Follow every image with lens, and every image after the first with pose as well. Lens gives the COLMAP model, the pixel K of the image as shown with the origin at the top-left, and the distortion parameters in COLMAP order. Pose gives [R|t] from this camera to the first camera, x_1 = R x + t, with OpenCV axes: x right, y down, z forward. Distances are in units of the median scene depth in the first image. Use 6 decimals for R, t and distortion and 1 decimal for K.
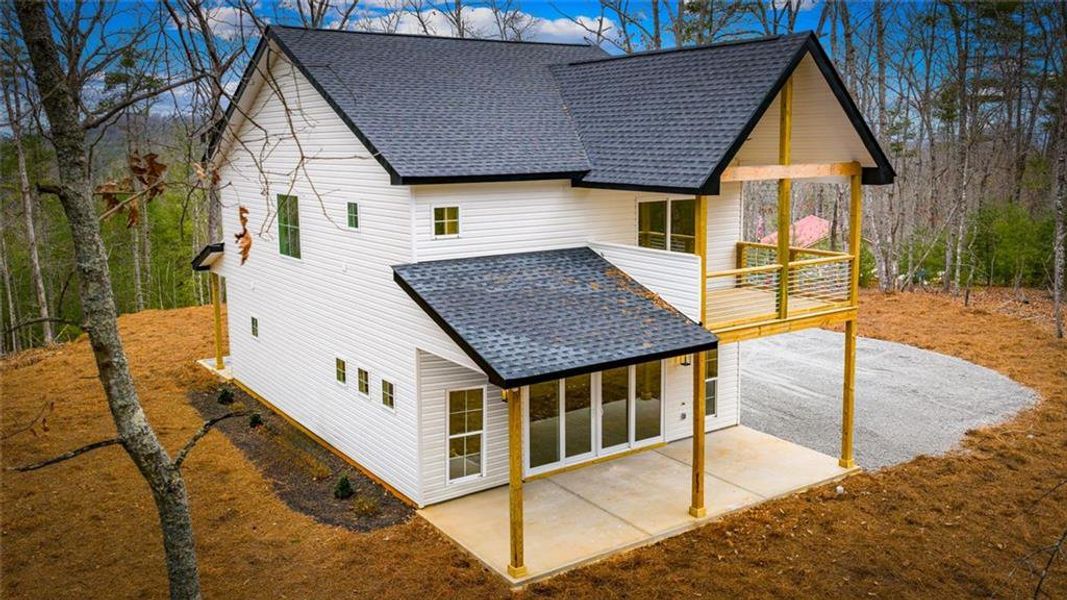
lens RADIAL K [[906.6, 0, 533.2], [0, 906.6, 329.3], [0, 0, 1]] dist [0.003889, -0.003229]
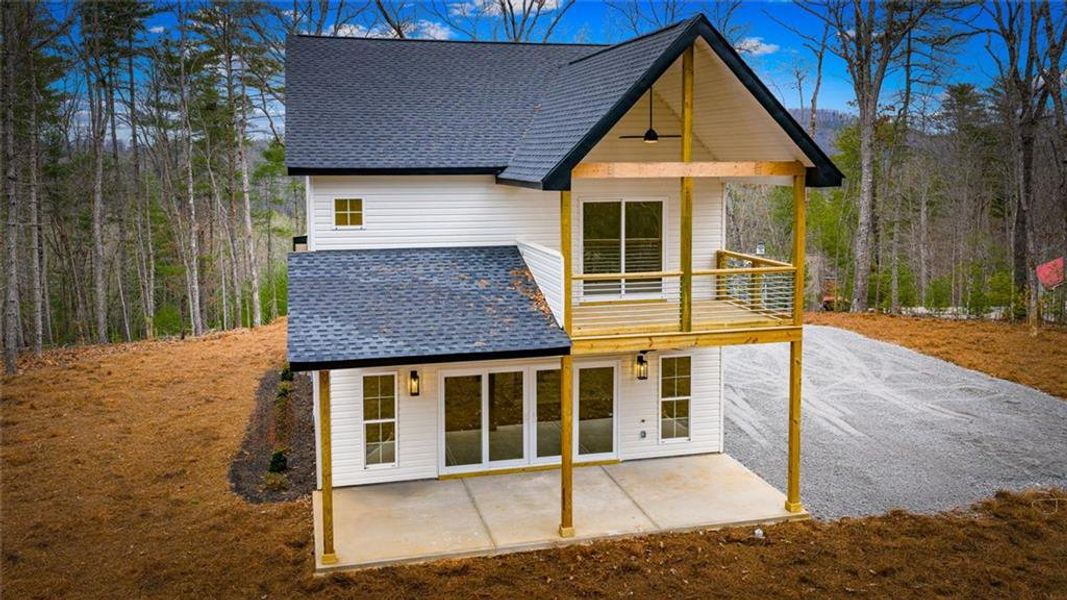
lens RADIAL K [[912.9, 0, 533.5], [0, 912.9, 300.0], [0, 0, 1]] dist [0.000325, 0.002948]
pose [[0.939536, 0.060464, -0.337069, 0.426886], [-0.077051, 0.996376, -0.036040, 0.001441], [0.333668, 0.059832, 0.940790, 0.089914]]
